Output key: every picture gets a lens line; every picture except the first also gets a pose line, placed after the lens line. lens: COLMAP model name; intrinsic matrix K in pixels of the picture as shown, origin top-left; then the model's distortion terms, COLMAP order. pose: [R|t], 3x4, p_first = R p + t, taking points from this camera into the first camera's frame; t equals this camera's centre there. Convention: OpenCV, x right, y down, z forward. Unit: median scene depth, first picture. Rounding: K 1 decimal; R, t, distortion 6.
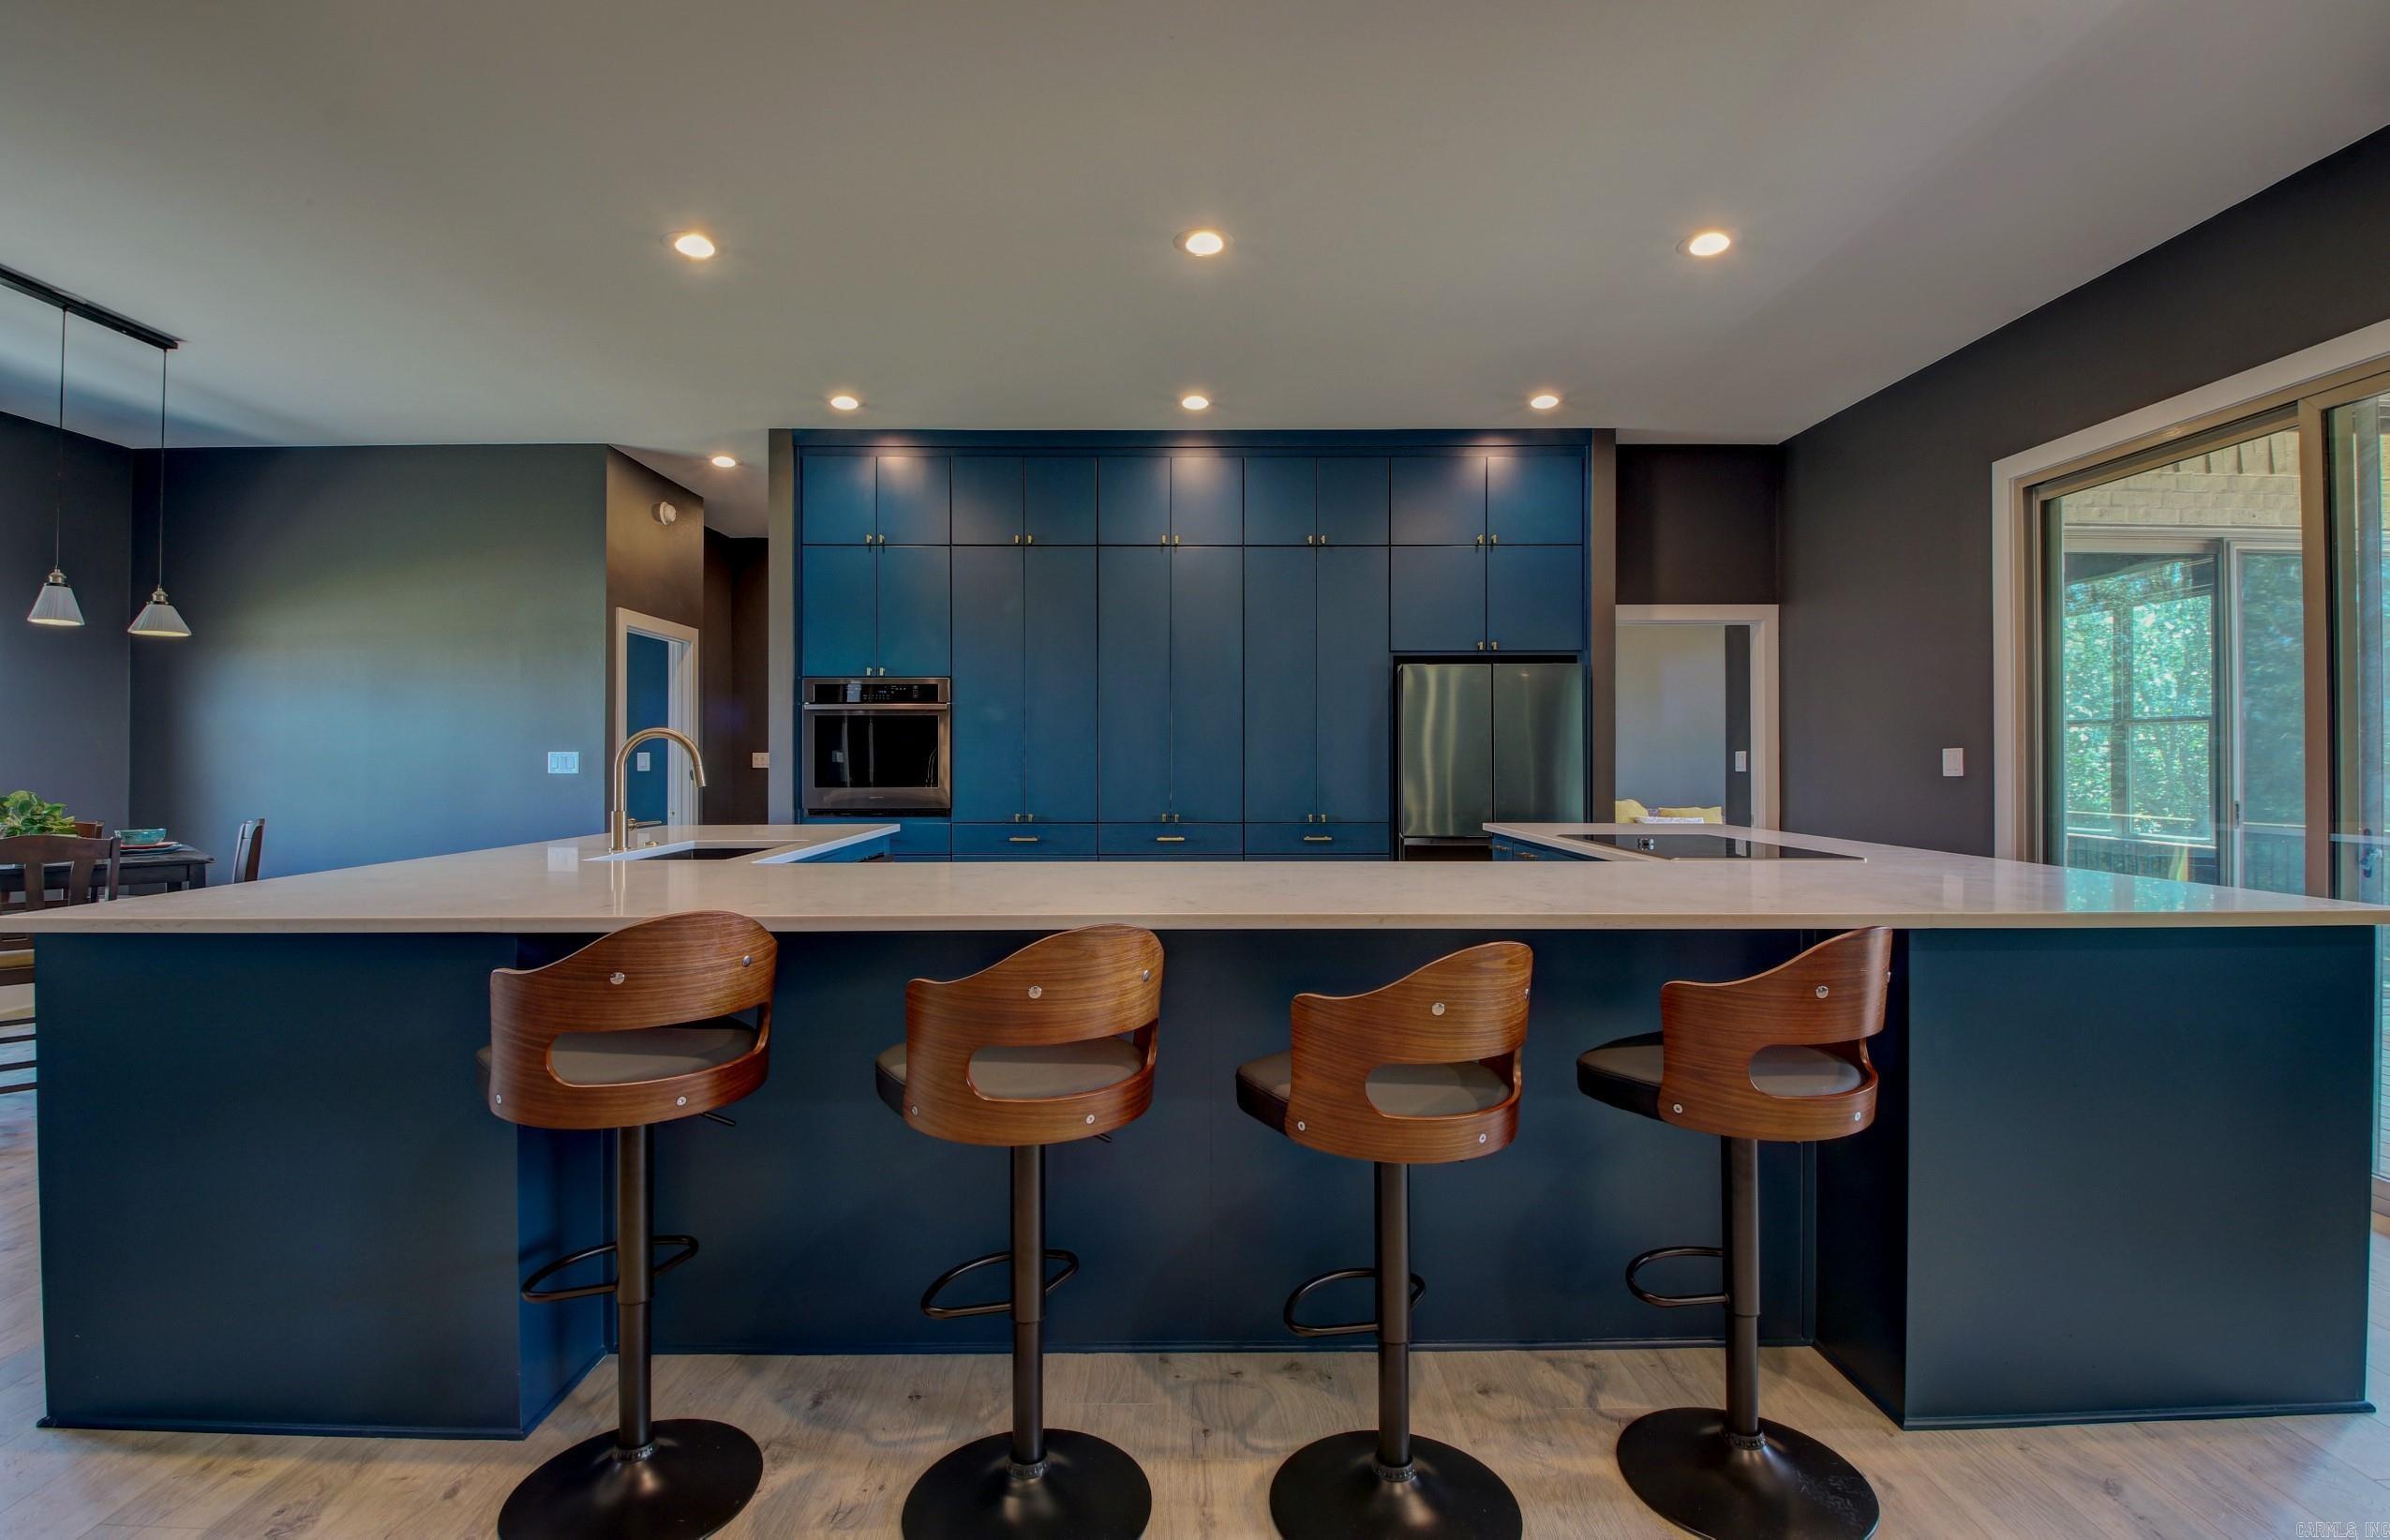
lens RADIAL K [[1102.6, 0, 1188.3], [0, 1102.6, 756.2], [0, 0, 1]] dist [0.000173, -0.016497]
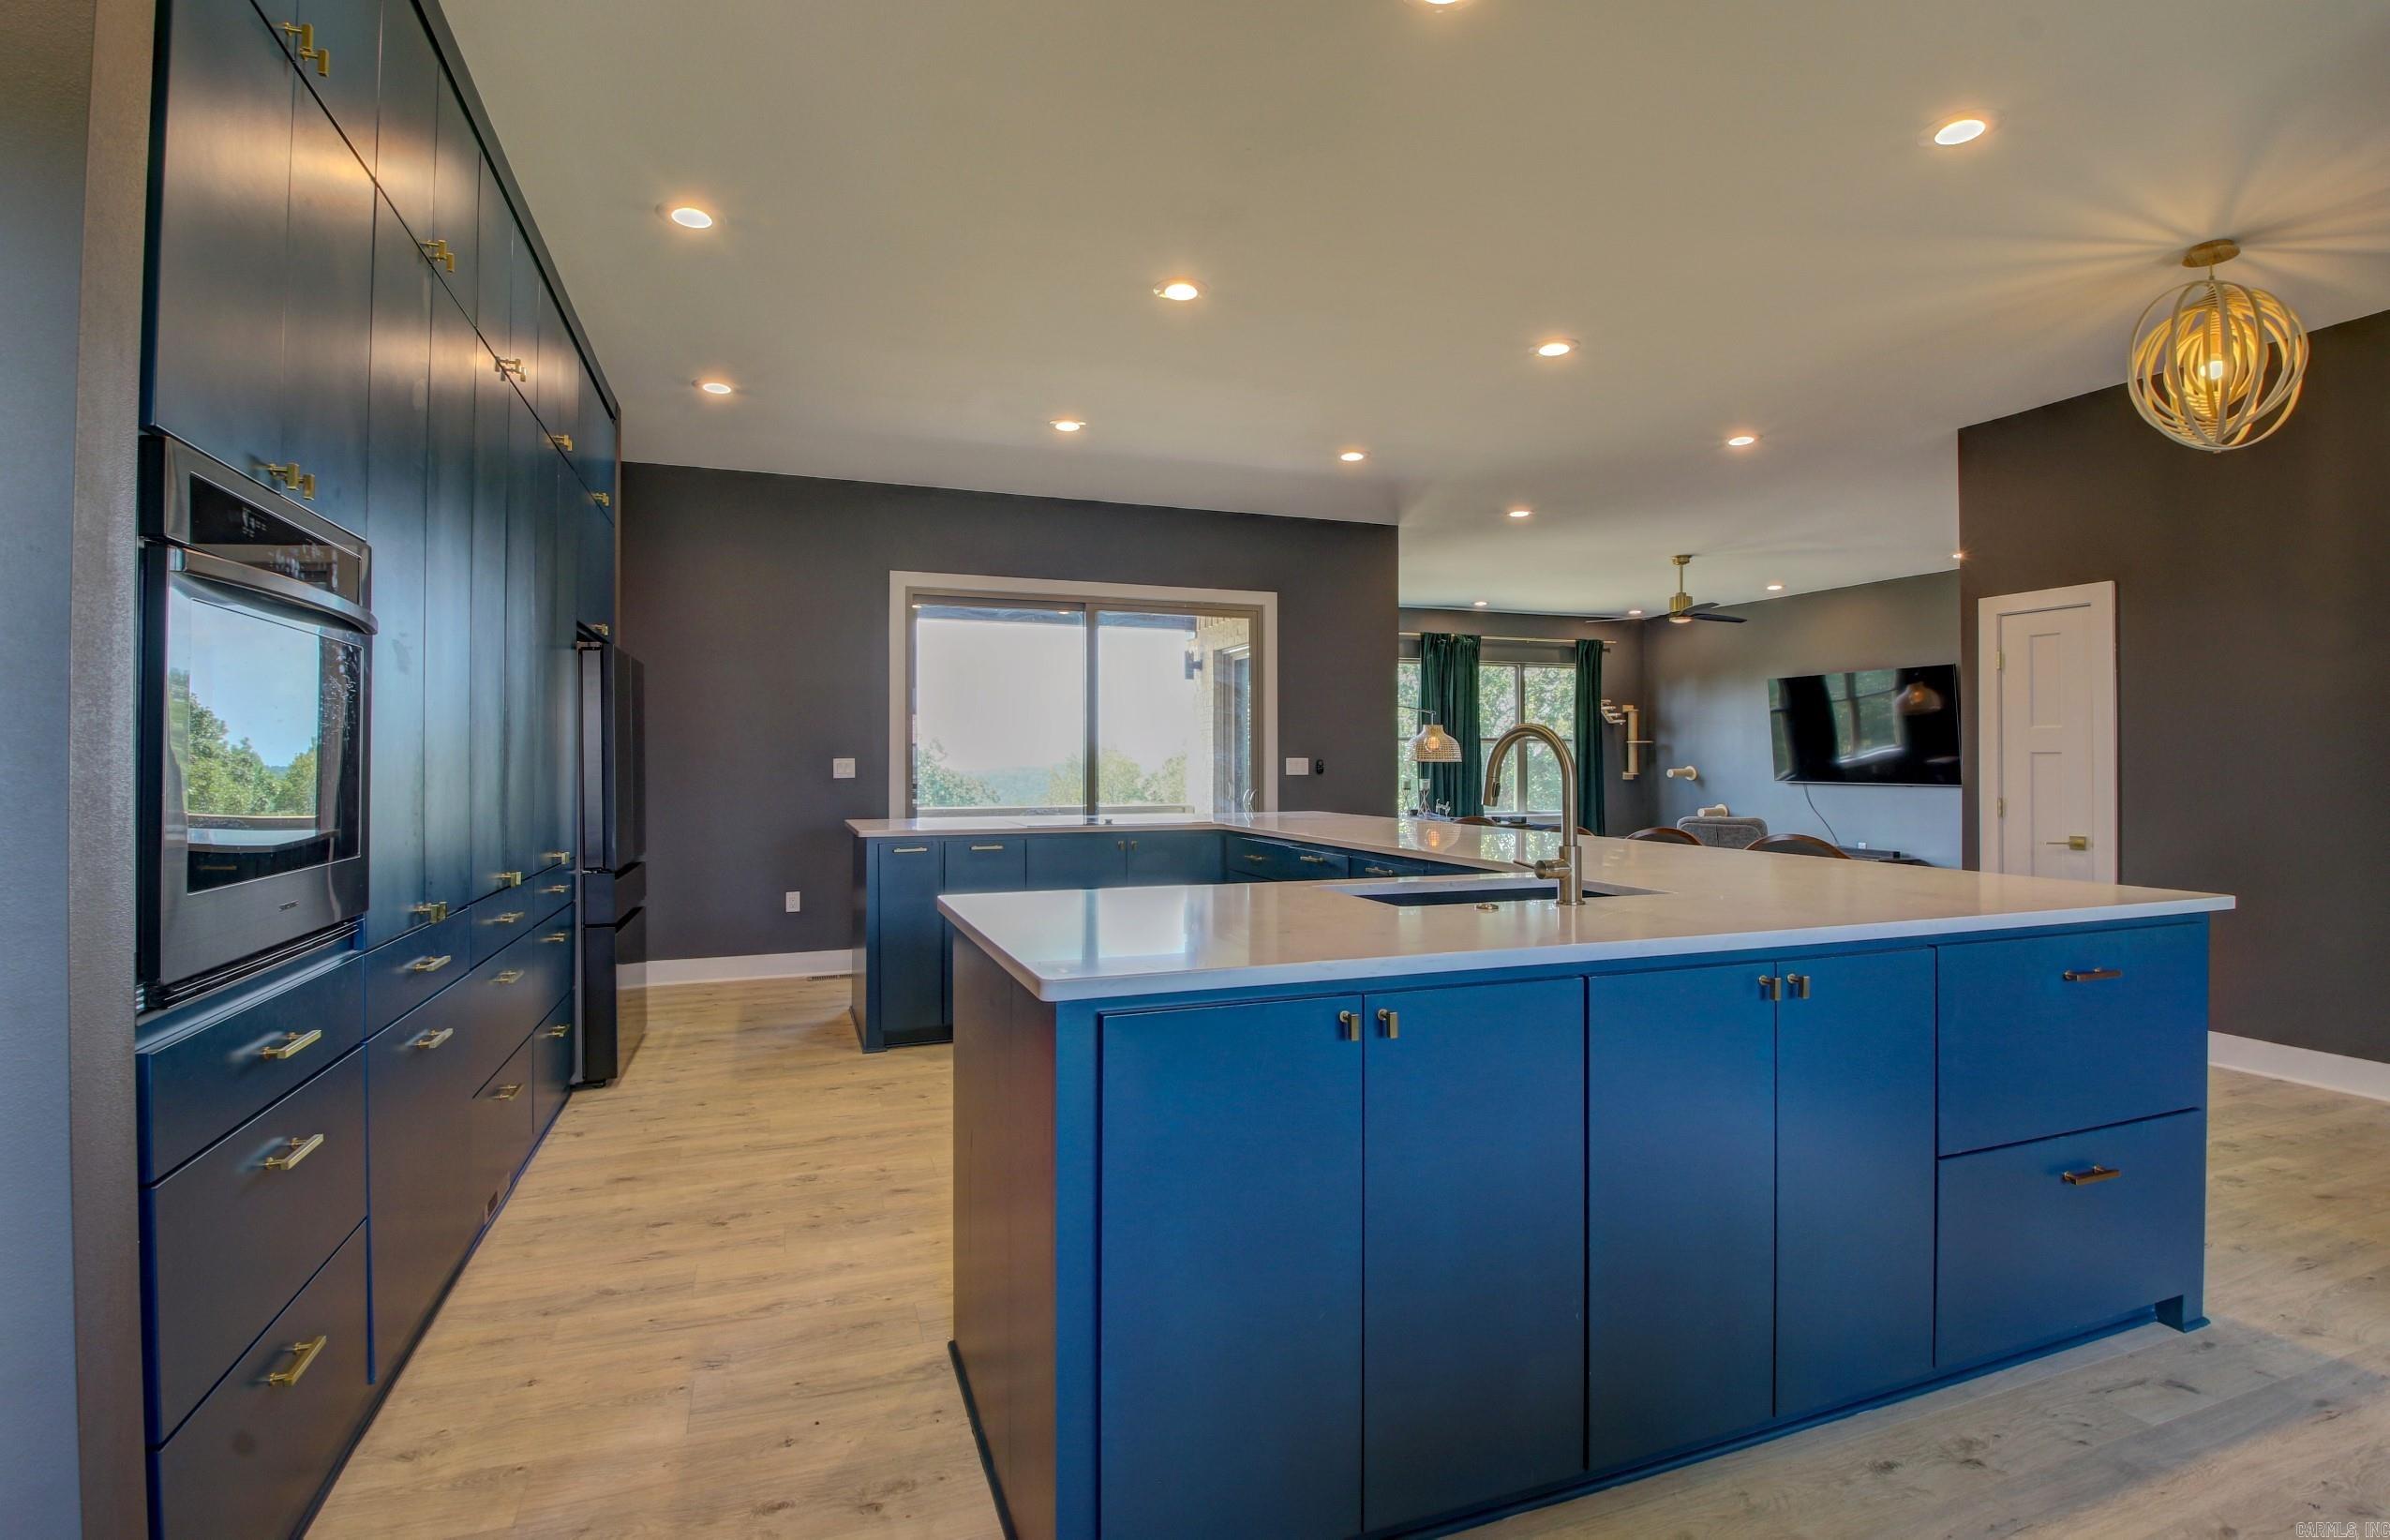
lens RADIAL K [[1100.8, 0, 1172.1], [0, 1100.8, 754.0], [0, 0, 1]] dist [0.003414, -0.015063]
pose [[-0.325995, 0.008416, 0.945334, -0.647109], [0.001213, 0.999963, -0.008485, -0.001064], [-0.945371, -0.001619, -0.325993, 0.878156]]
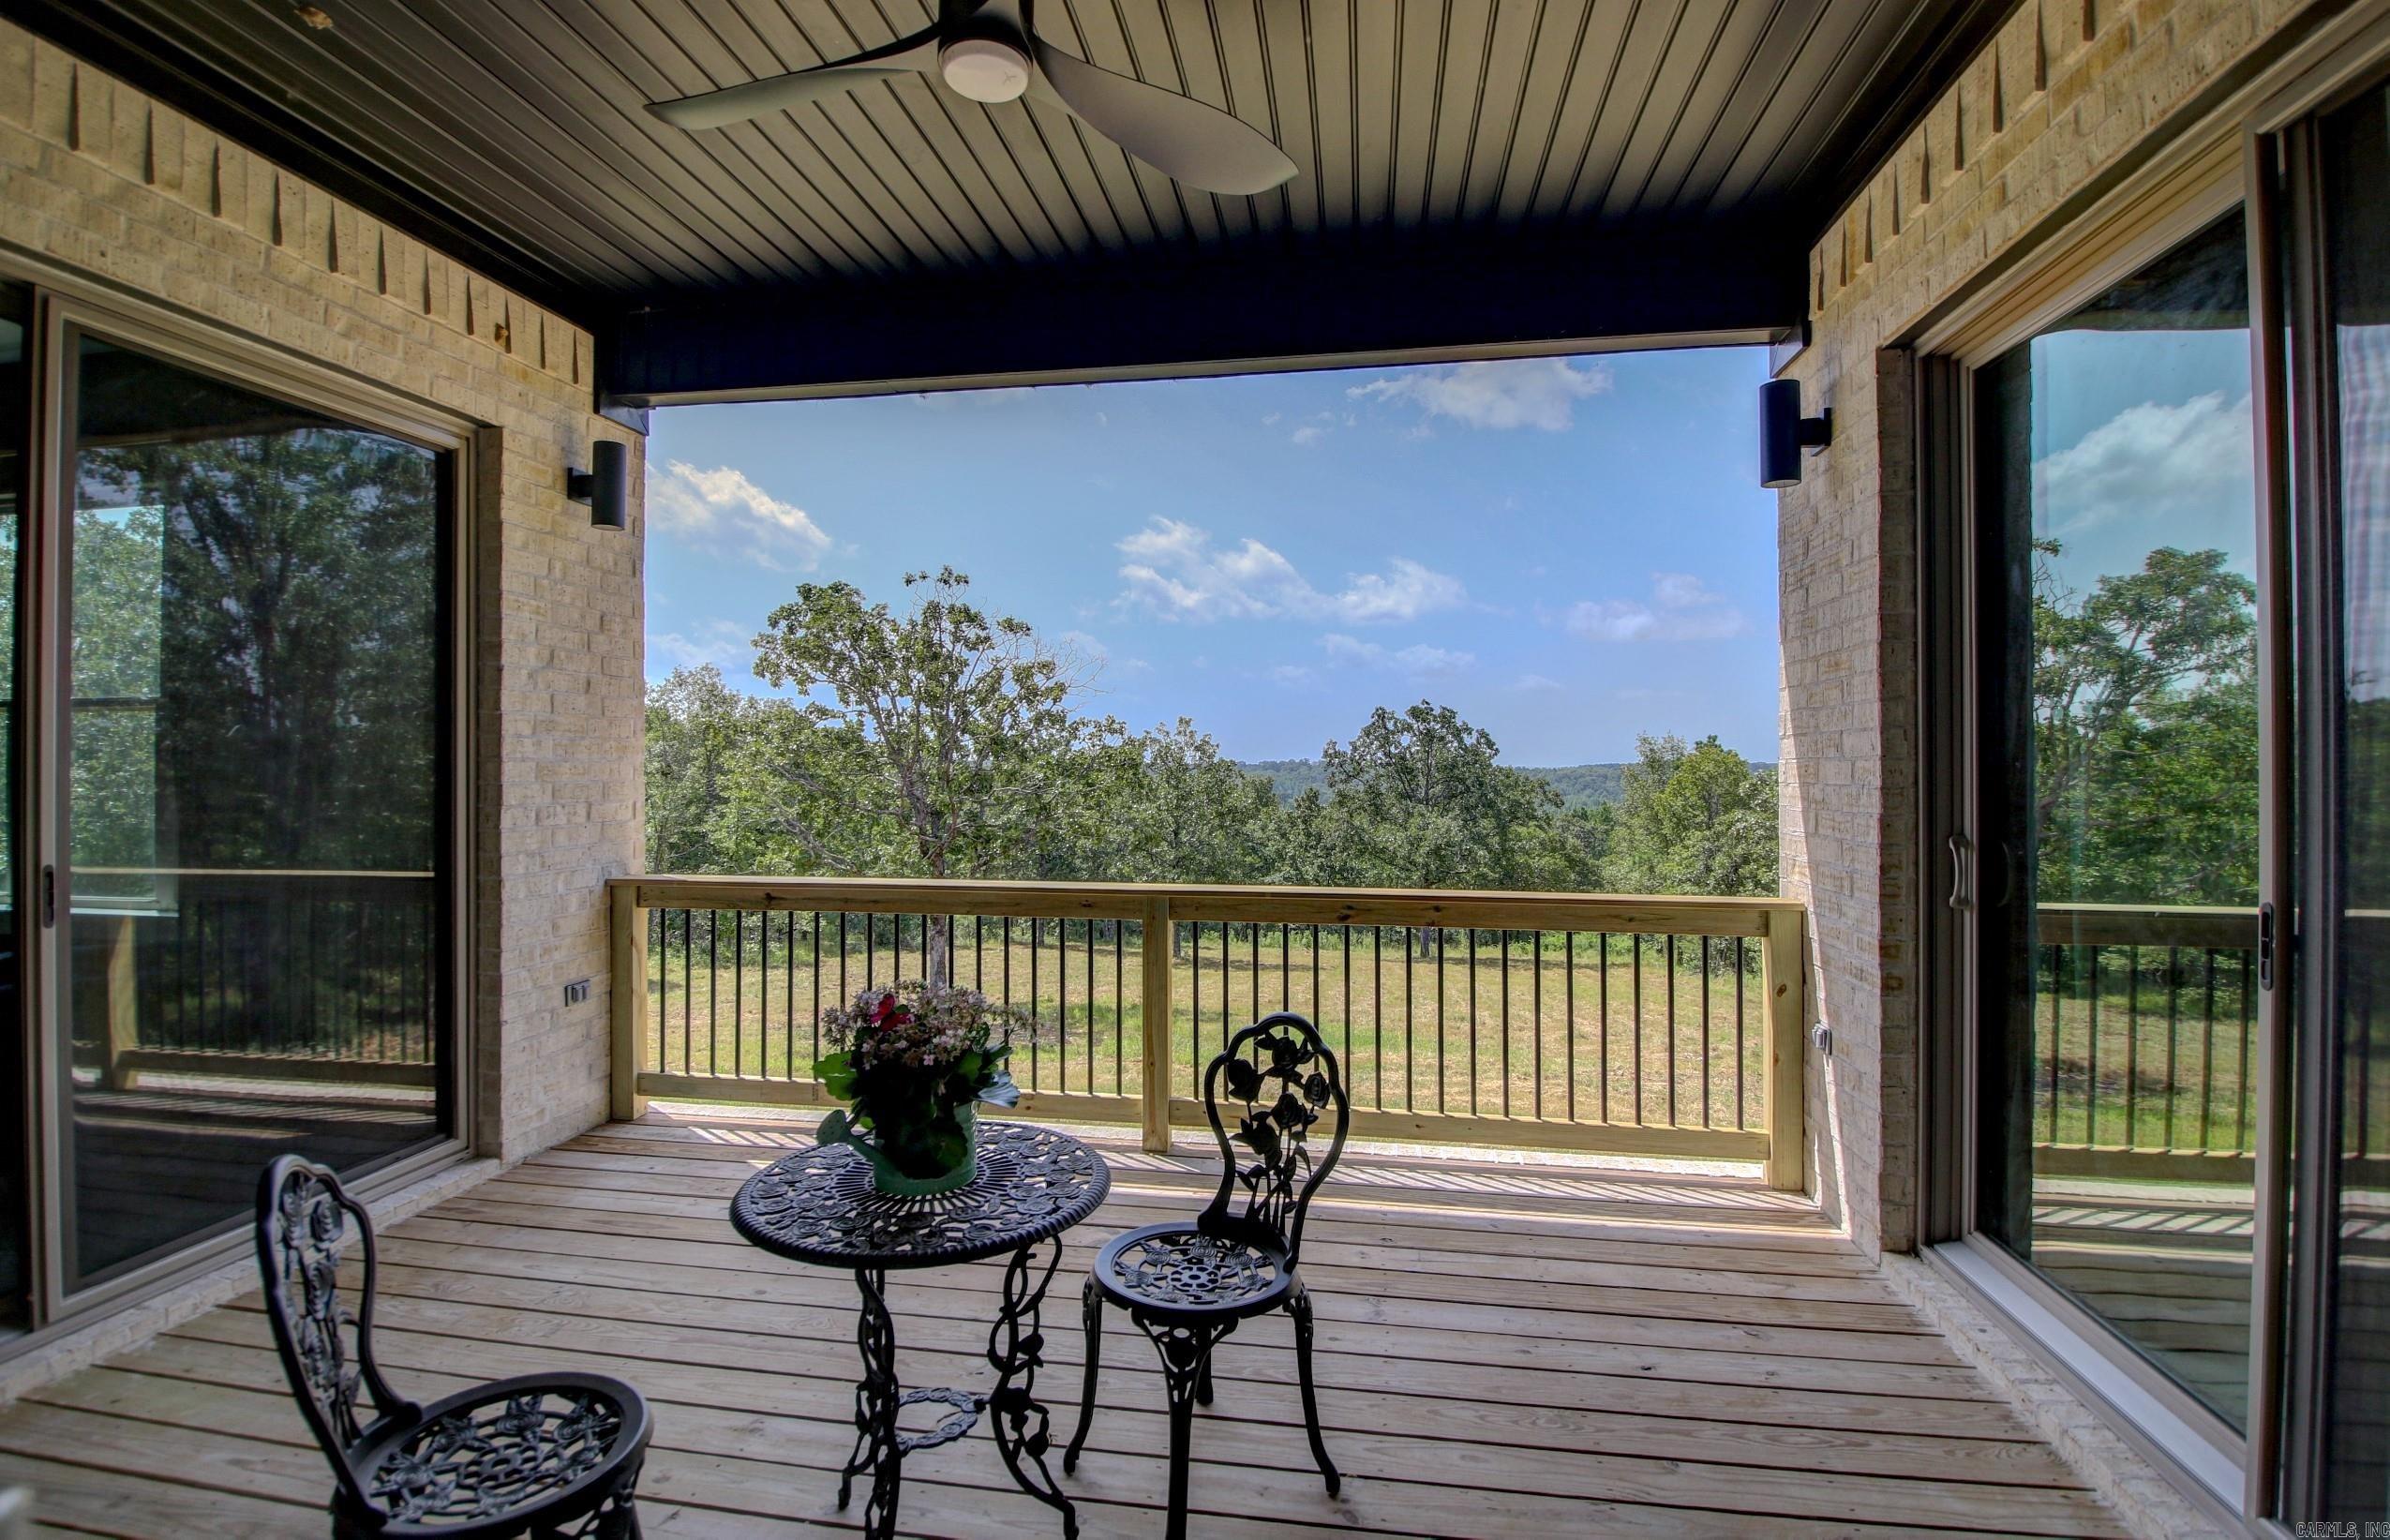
lens RADIAL K [[1115.4, 0, 1174.7], [0, 1115.4, 749.2], [0, 0, 1]] dist [0.024960, -0.038992]
pose [[0.177335, 0.010739, 0.984092, 0.554053], [-0.000582, 0.999941, -0.010807, -0.003421], [-0.984150, 0.001344, 0.177330, 0.422659]]
